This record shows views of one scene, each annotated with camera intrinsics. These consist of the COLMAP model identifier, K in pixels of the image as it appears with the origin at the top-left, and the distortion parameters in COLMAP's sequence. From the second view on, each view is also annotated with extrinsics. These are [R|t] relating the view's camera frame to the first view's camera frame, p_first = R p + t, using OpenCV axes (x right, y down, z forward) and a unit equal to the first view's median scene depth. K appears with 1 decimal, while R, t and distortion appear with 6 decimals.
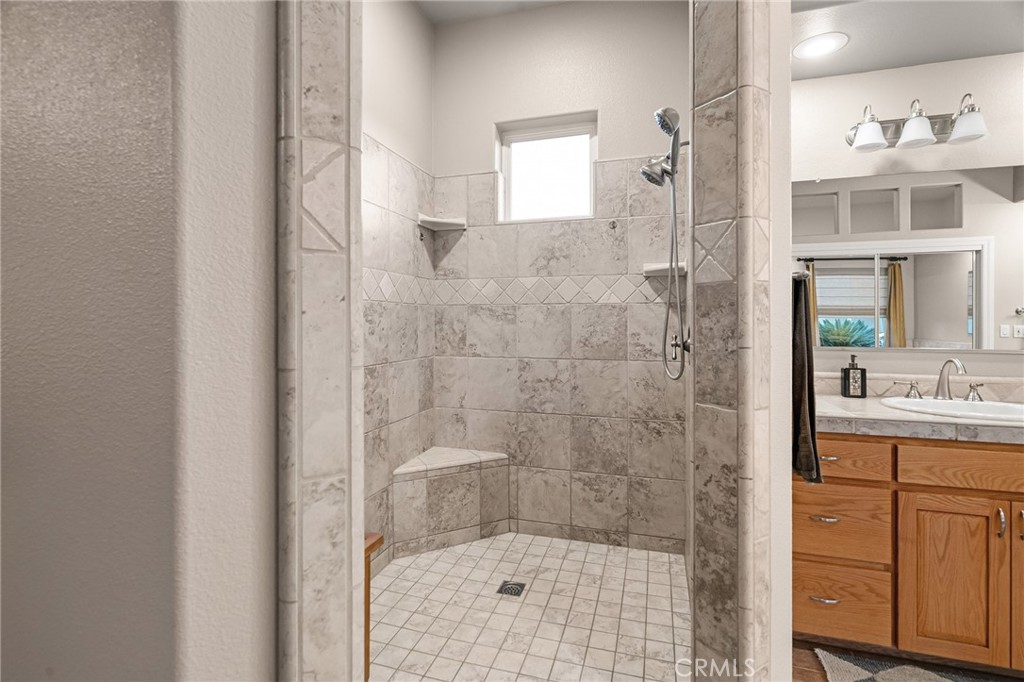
lens RADIAL K [[472.8, 0, 512.4], [0, 472.8, 332.7], [0, 0, 1]] dist [-0.004637, 0.000016]
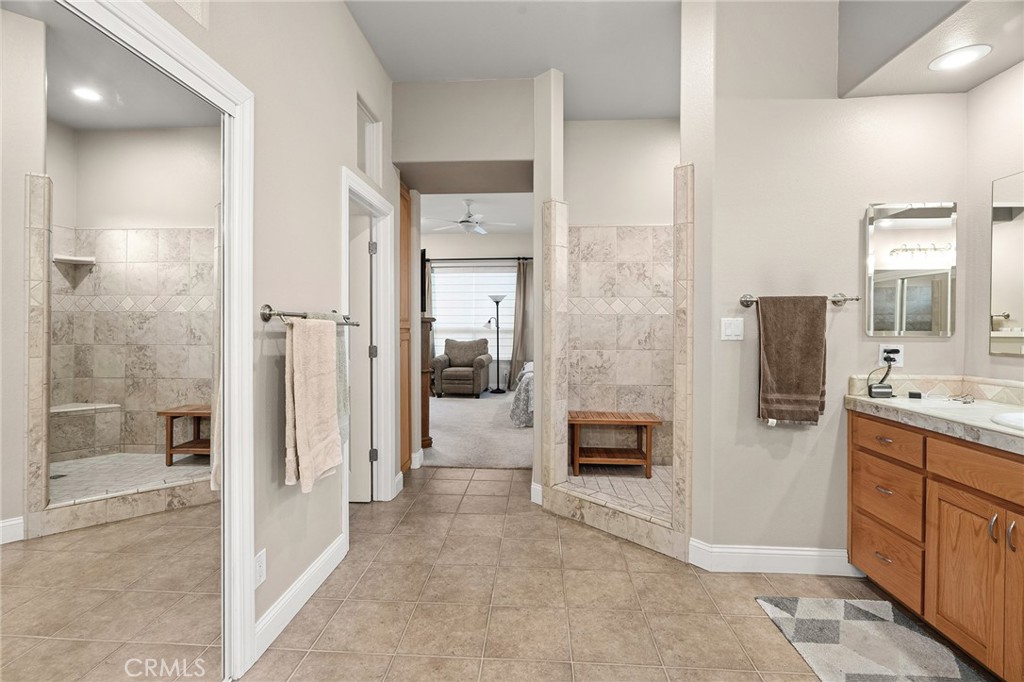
lens RADIAL K [[472.8, 0, 510.3], [0, 472.8, 335.4], [0, 0, 1]] dist [-0.004637, 0.000016]
pose [[0.232036, 0.013362, -0.972615, 1.717045], [-0.013799, 0.999850, 0.010444, -0.002046], [0.972609, 0.010998, 0.232186, -0.236383]]
